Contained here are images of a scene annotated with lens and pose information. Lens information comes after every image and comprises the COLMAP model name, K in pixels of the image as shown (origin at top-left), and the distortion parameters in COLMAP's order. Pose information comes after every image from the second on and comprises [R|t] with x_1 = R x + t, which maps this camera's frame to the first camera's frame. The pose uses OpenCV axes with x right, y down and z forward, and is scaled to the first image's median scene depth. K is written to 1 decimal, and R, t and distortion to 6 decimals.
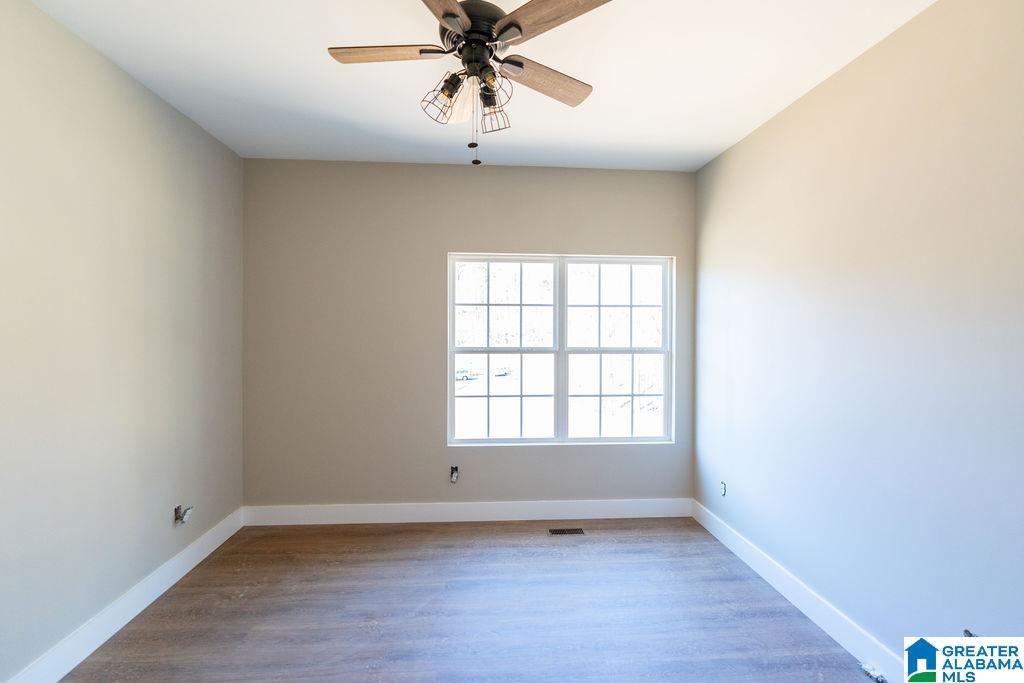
lens RADIAL K [[426.6, 0, 512.0], [0, 426.6, 341.5], [0, 0, 1]] dist [-0.002340, -0.000085]
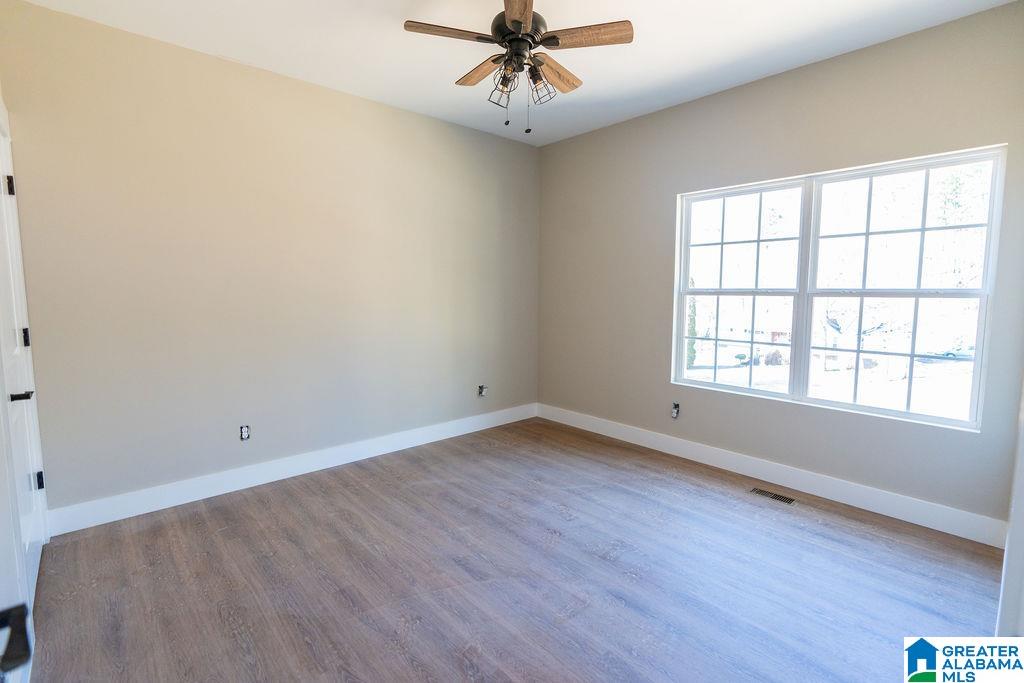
lens RADIAL K [[440.5, 0, 510.6], [0, 440.5, 323.2], [0, 0, 1]] dist [0.000536, 0.000247]
pose [[0.647610, 0.058207, -0.759745, 0.441491], [0.010850, 0.996272, 0.085577, 0.001038], [0.761894, -0.063664, 0.644565, 0.009035]]
